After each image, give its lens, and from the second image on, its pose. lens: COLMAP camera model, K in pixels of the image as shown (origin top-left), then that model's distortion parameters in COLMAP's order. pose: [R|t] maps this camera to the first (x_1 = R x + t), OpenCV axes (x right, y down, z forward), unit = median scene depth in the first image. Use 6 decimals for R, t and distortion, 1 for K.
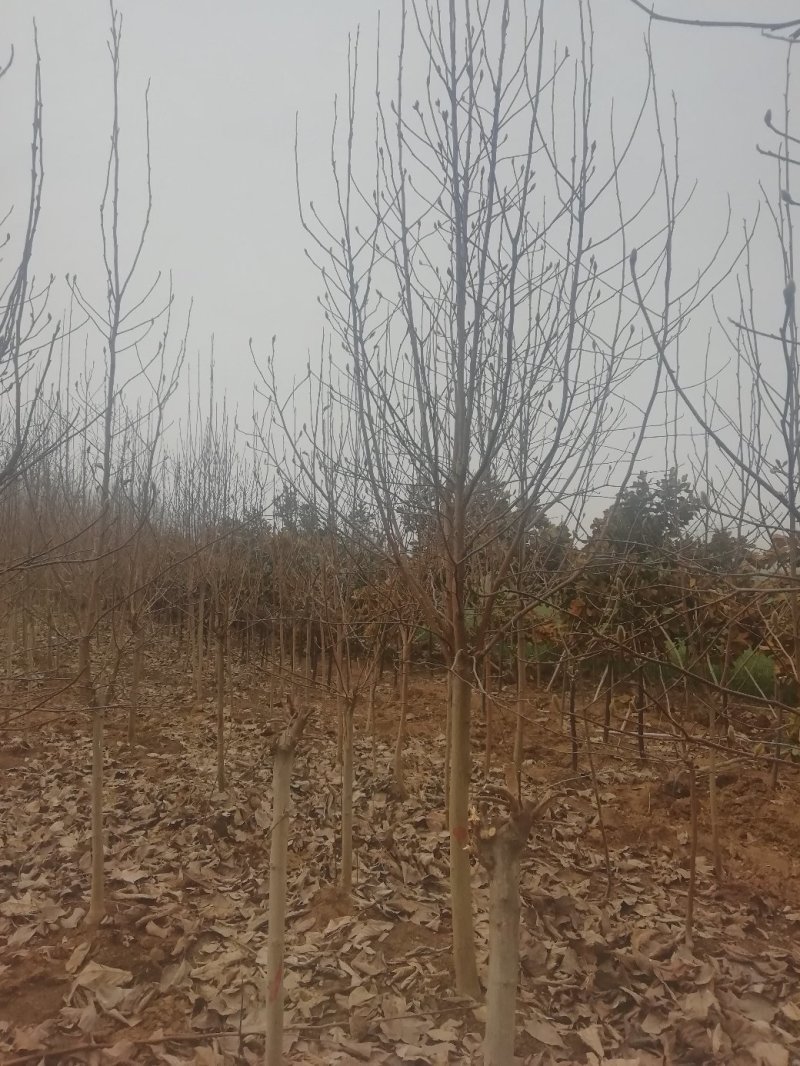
lens RADIAL K [[785.9, 0, 400.0], [0, 785.9, 533.0], [0, 0, 1]] dist [0.022375, -0.006580]
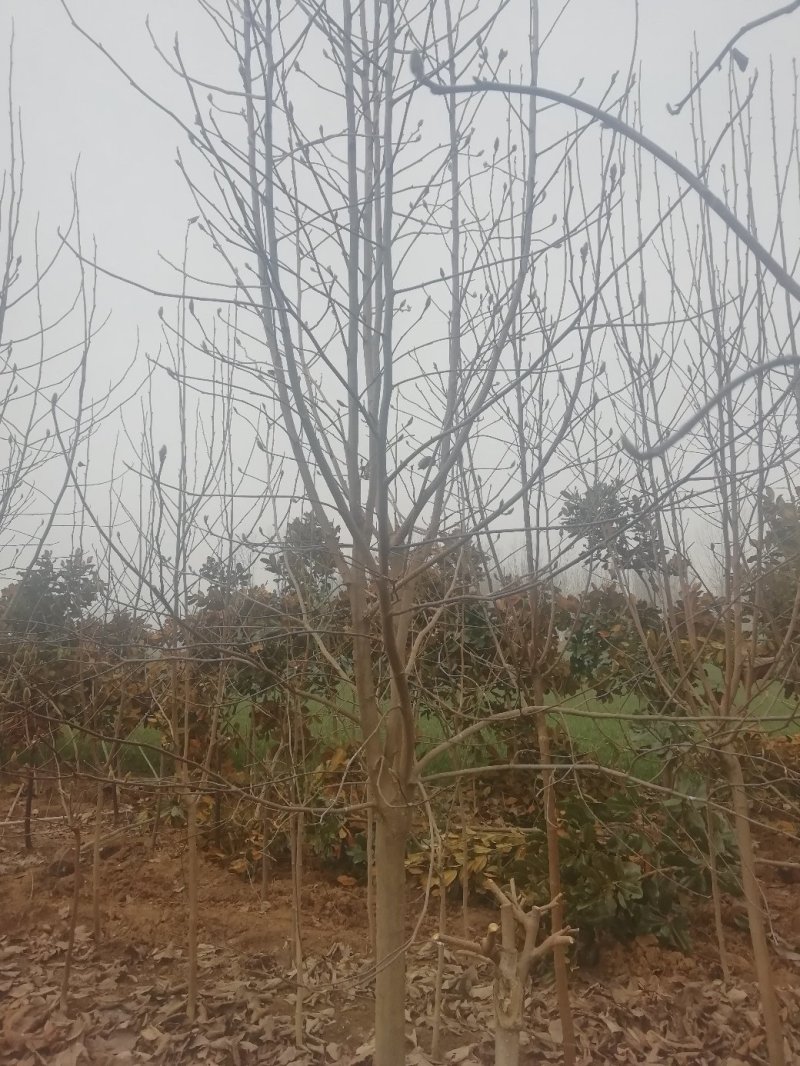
lens RADIAL K [[785.9, 0, 400.0], [0, 785.9, 533.0], [0, 0, 1]] dist [0.022375, -0.006580]
pose [[0.750286, 0.082138, 0.655991, -0.034890], [-0.014803, 0.994090, -0.107541, 0.000453], [-0.660947, 0.070976, 0.747068, -0.104763]]
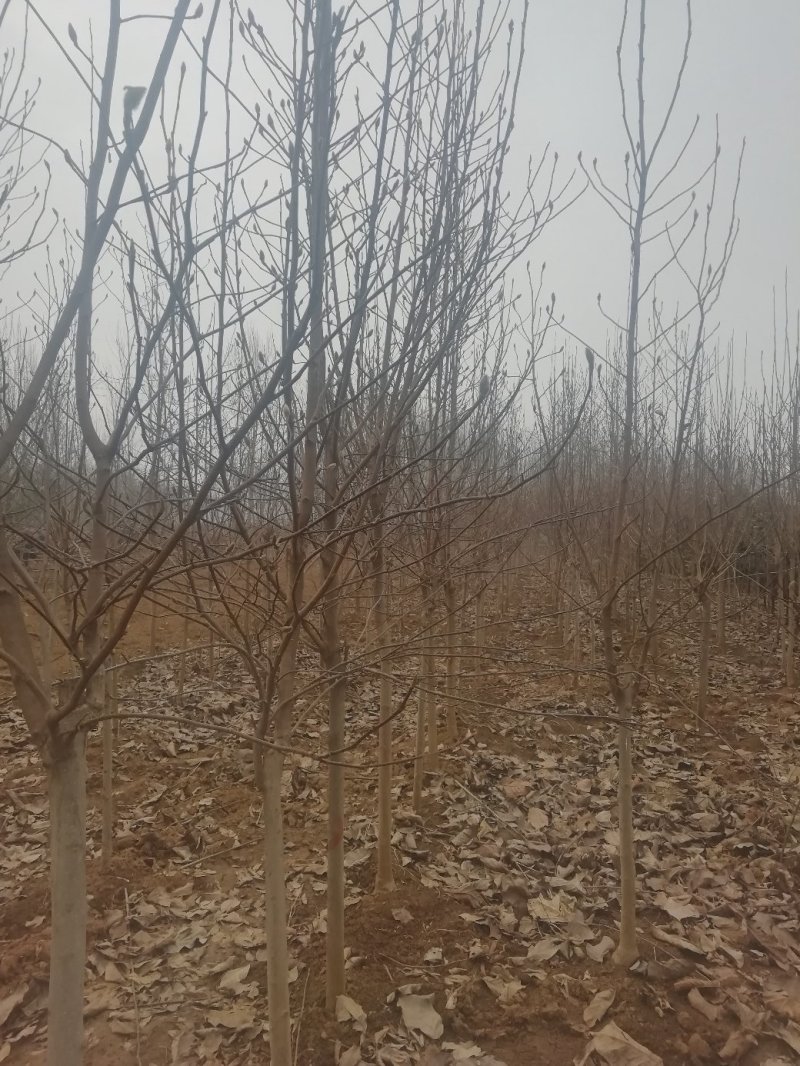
lens RADIAL K [[785.9, 0, 400.0], [0, 785.9, 533.0], [0, 0, 1]] dist [0.022375, -0.006580]
pose [[0.750630, 0.008089, -0.660673, -0.022378], [0.021812, 0.999077, 0.037014, 0.014825], [0.660363, -0.042194, 0.749761, 0.211451]]
